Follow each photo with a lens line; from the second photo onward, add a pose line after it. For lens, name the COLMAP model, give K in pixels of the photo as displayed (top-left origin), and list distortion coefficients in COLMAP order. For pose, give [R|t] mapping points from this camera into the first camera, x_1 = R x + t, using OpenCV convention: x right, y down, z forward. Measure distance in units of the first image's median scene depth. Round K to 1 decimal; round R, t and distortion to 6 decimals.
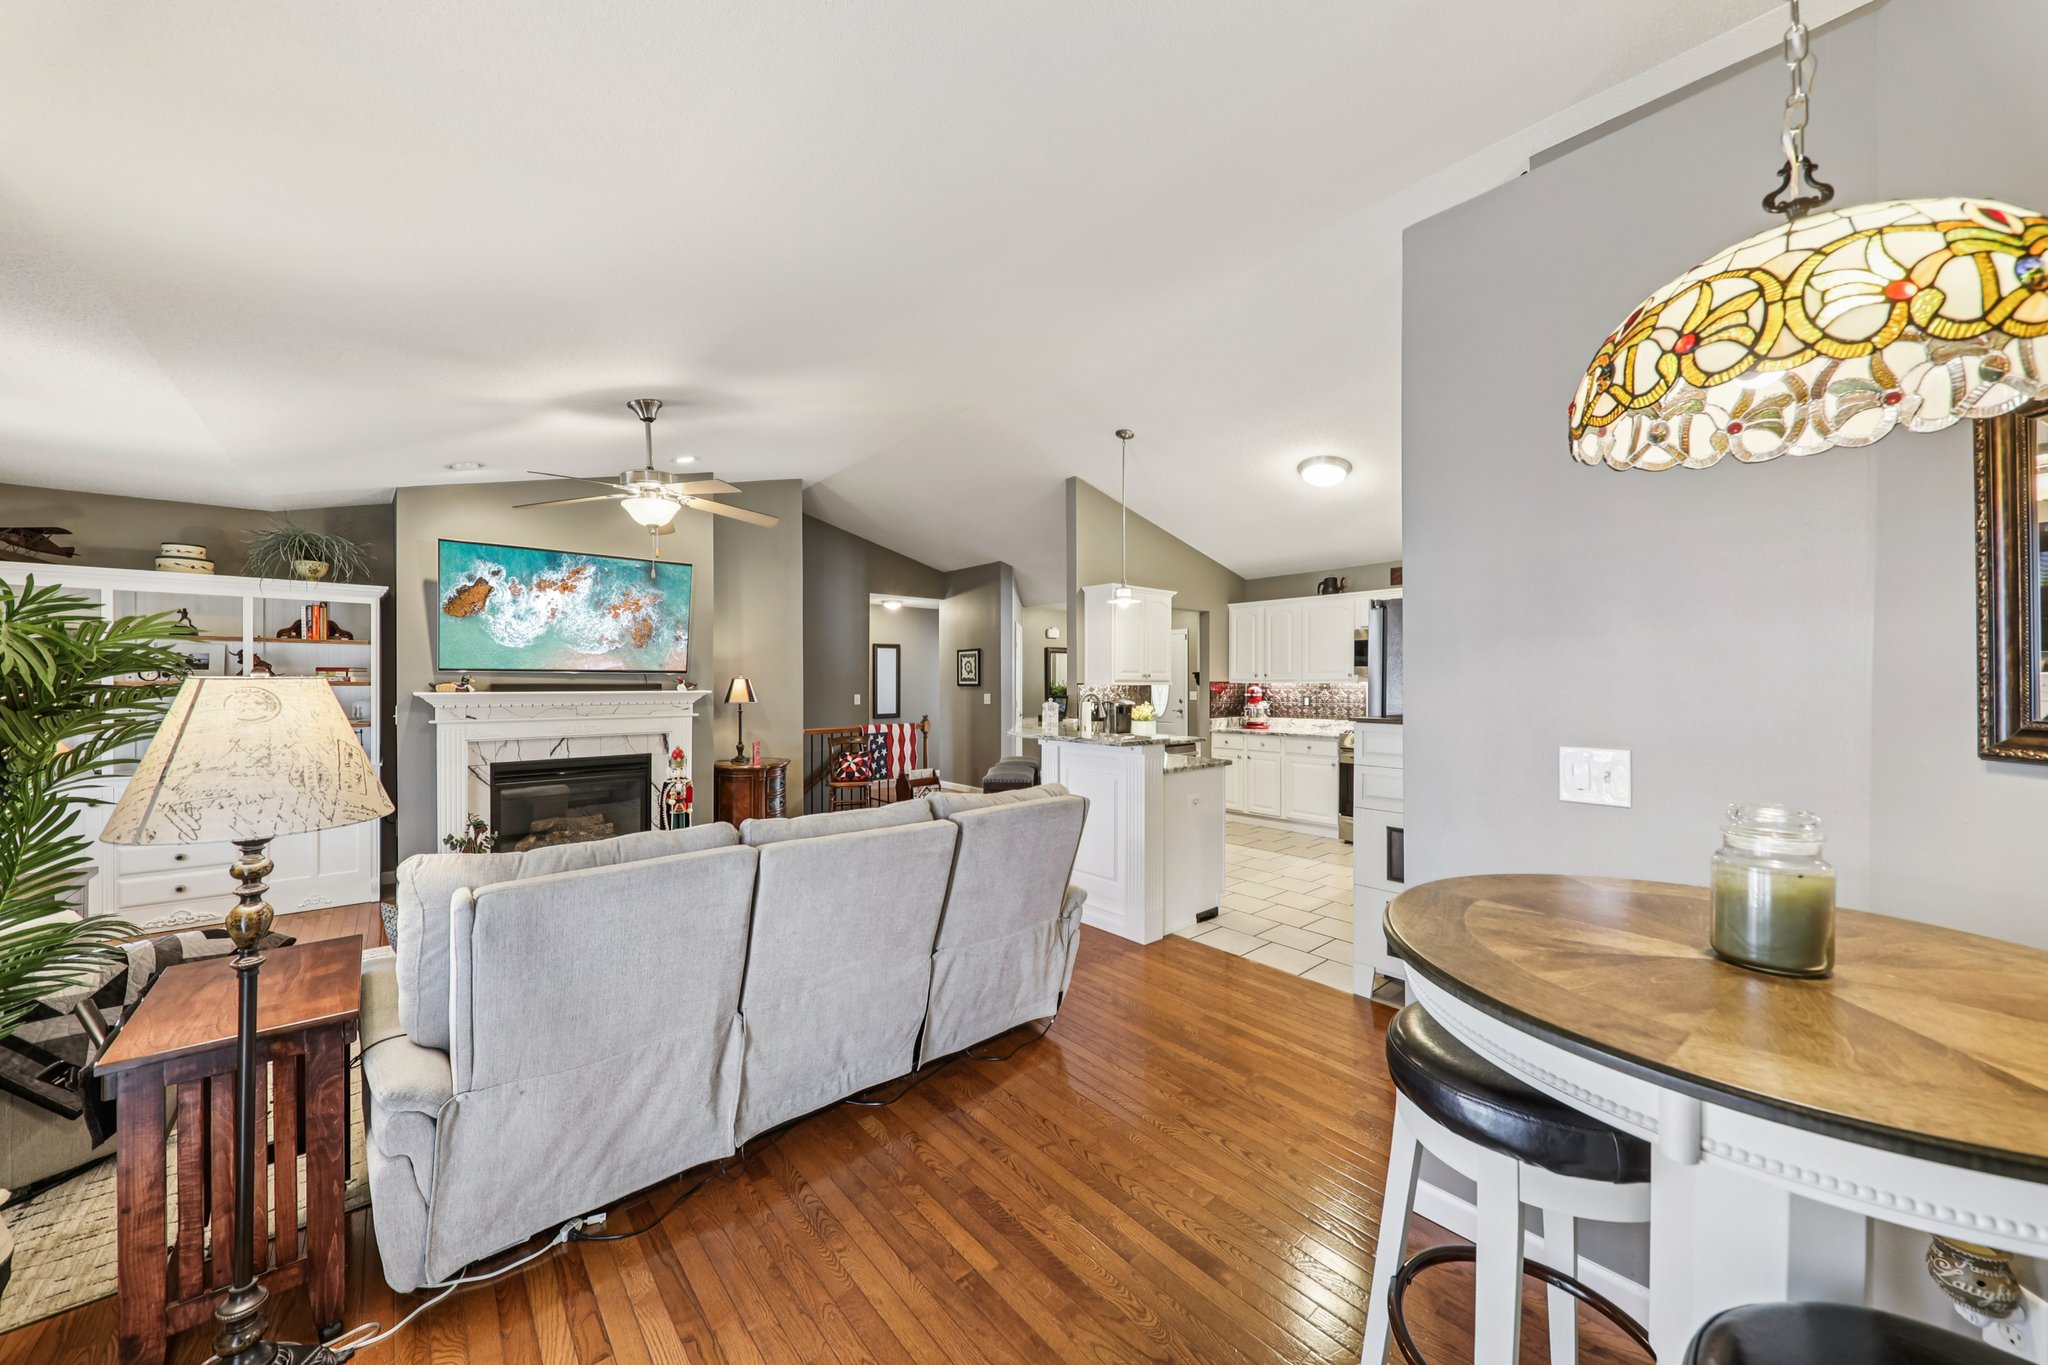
lens RADIAL K [[707.2, 0, 1024.0], [0, 707.2, 682.5], [0, 0, 1]] dist [0.013899, -0.009415]
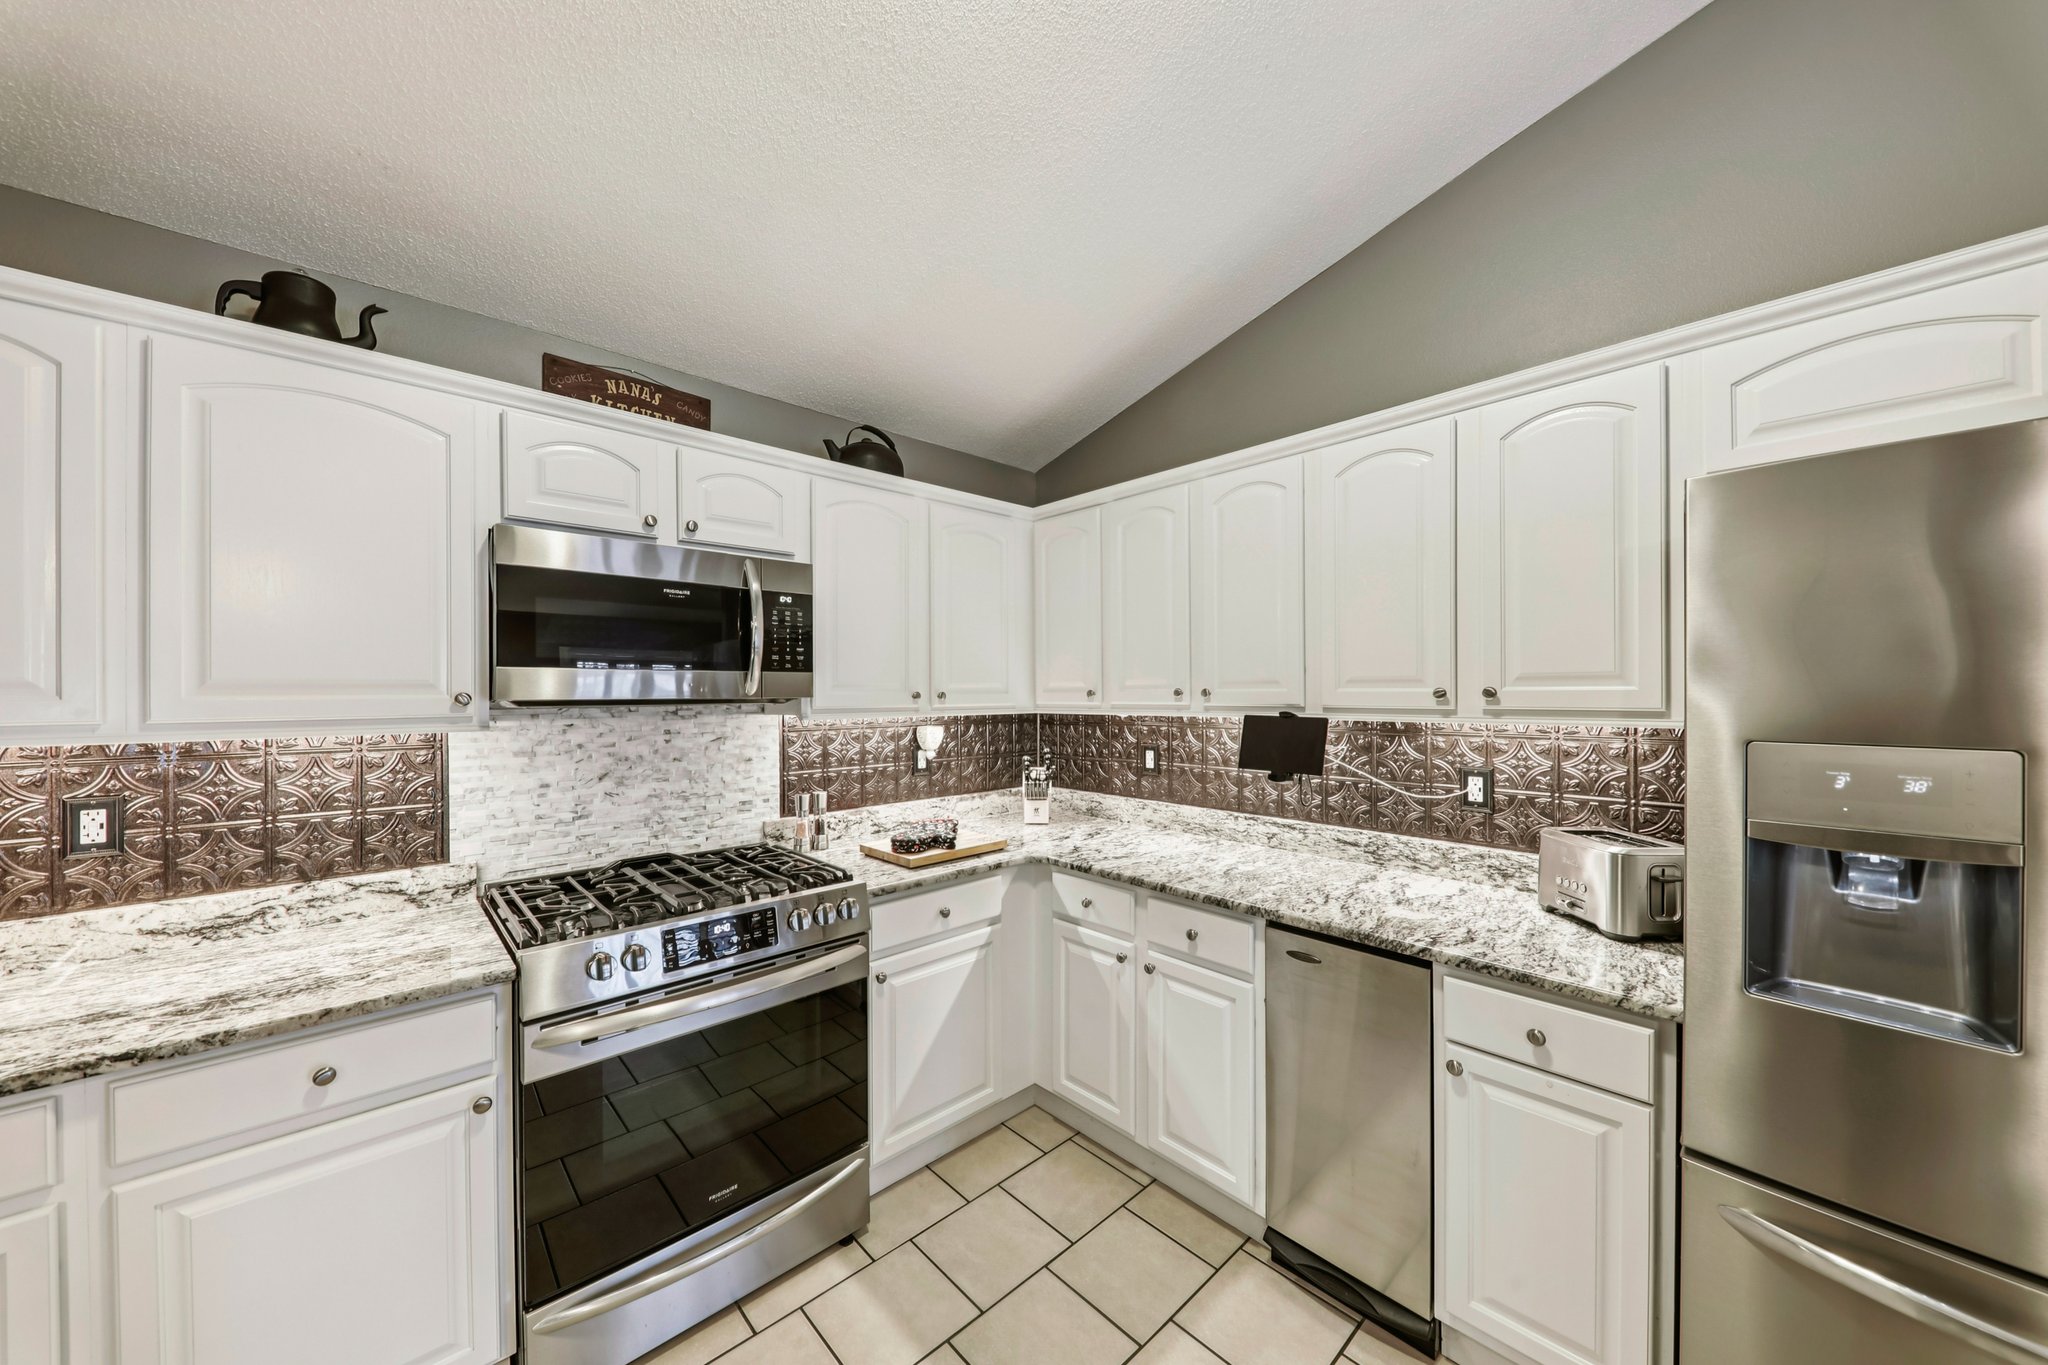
lens RADIAL K [[708.5, 0, 1026.4], [0, 708.5, 690.8], [0, 0, 1]] dist [0.008381, -0.006315]
pose [[-0.038937, 0.002703, 0.999238, 0.180003], [0.006927, 0.999973, -0.002435, -0.010157], [-0.999218, 0.006827, -0.038954, 0.724559]]
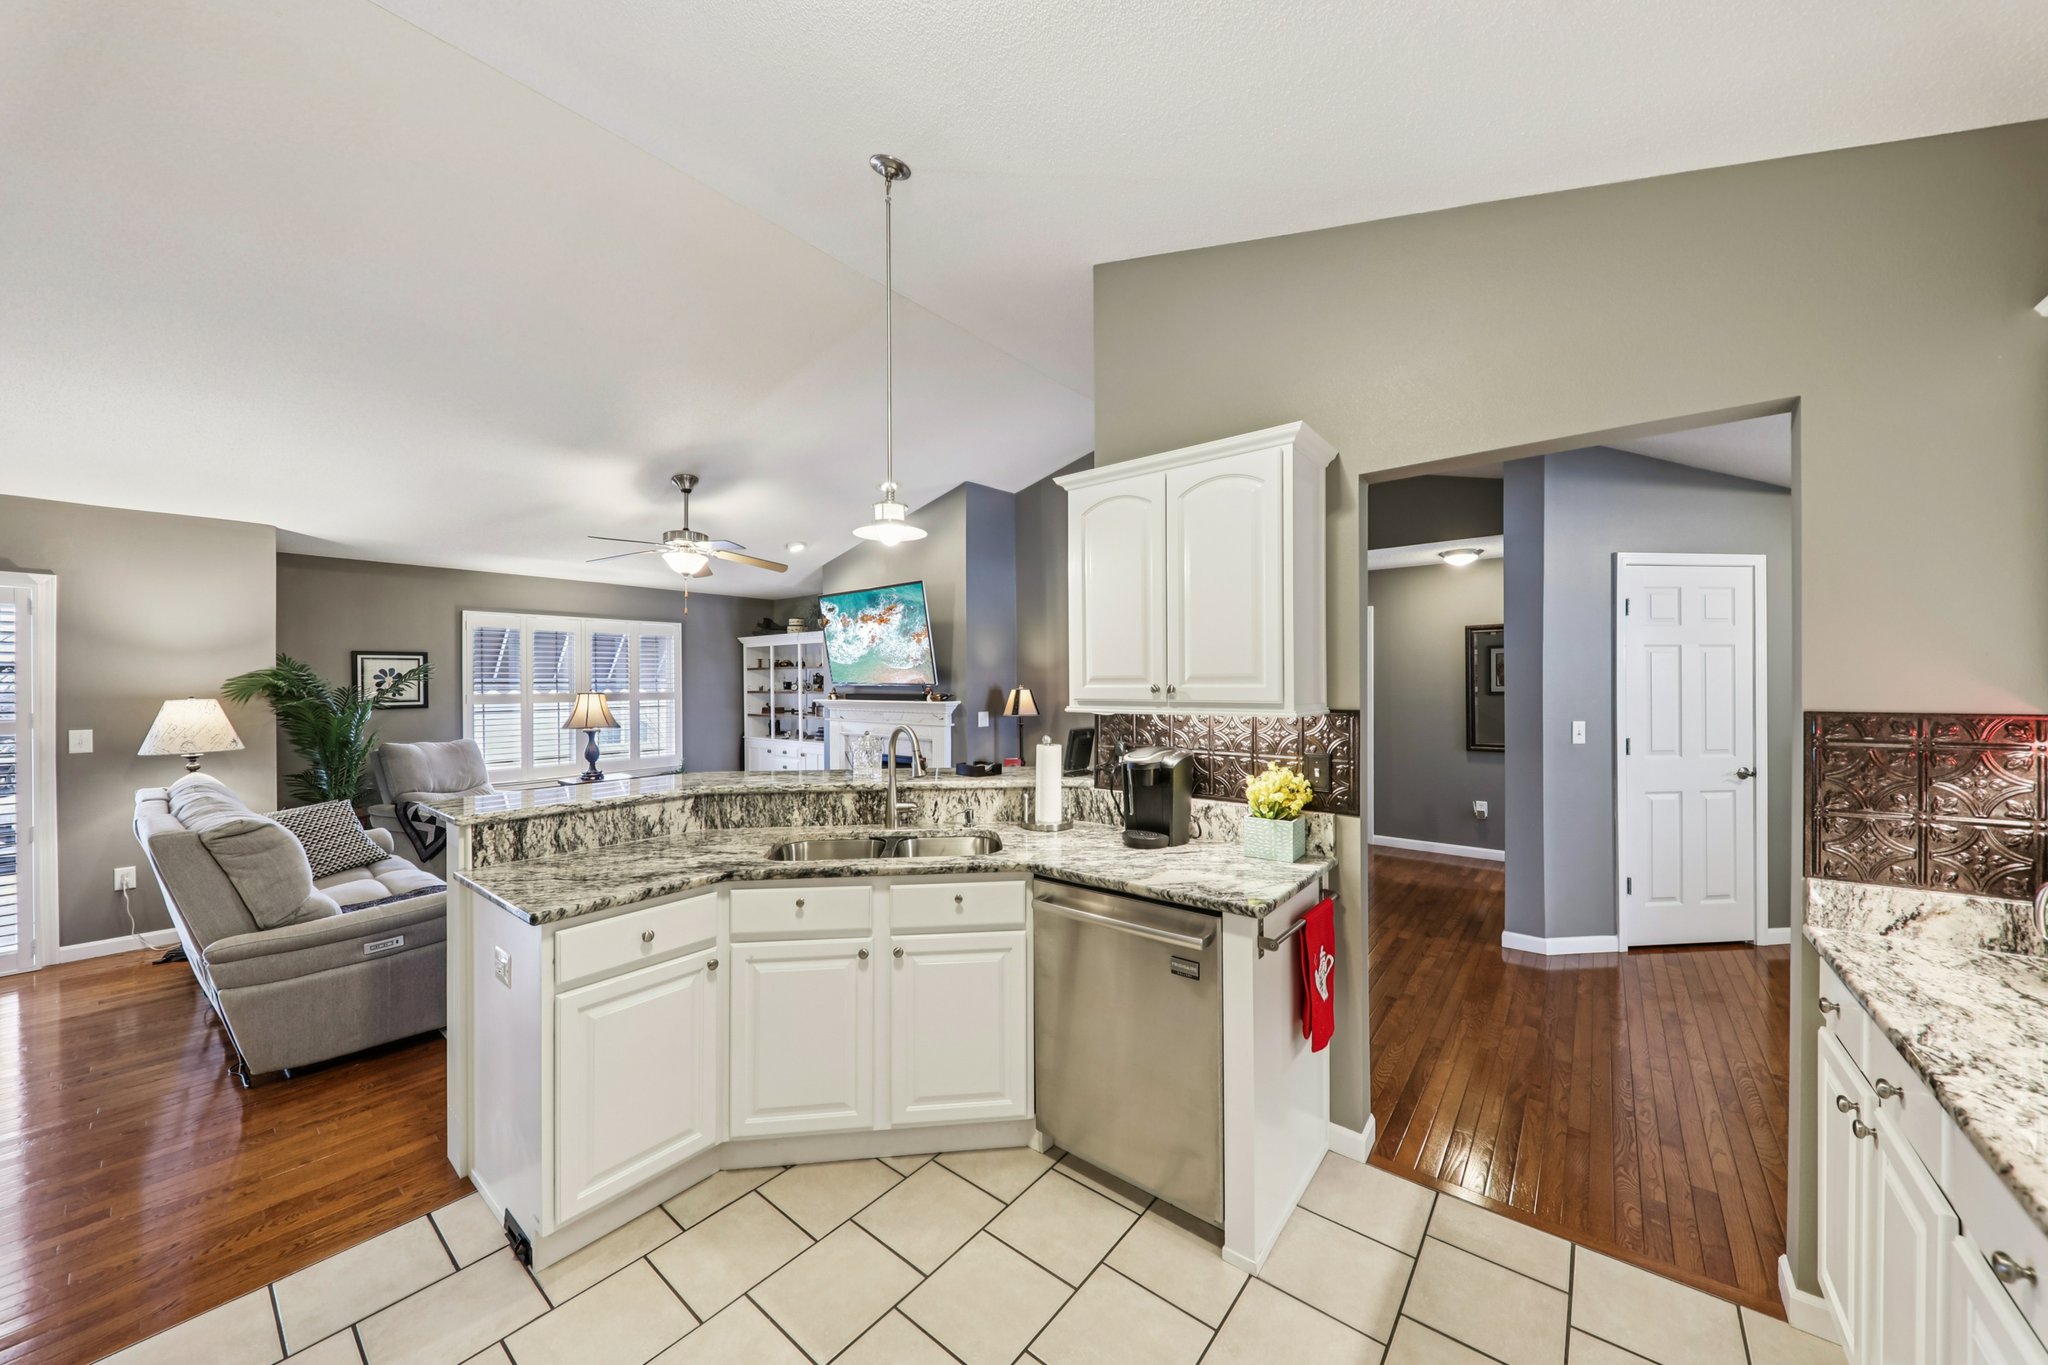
lens RADIAL K [[706.4, 0, 1020.2], [0, 706.4, 688.9], [0, 0, 1]] dist [0.010950, -0.007007]
pose [[0.171401, 0.006390, -0.985181, 0.436065], [0.004064, 0.999966, 0.007193, -0.010675], [0.985193, -0.005237, 0.171369, 0.717794]]
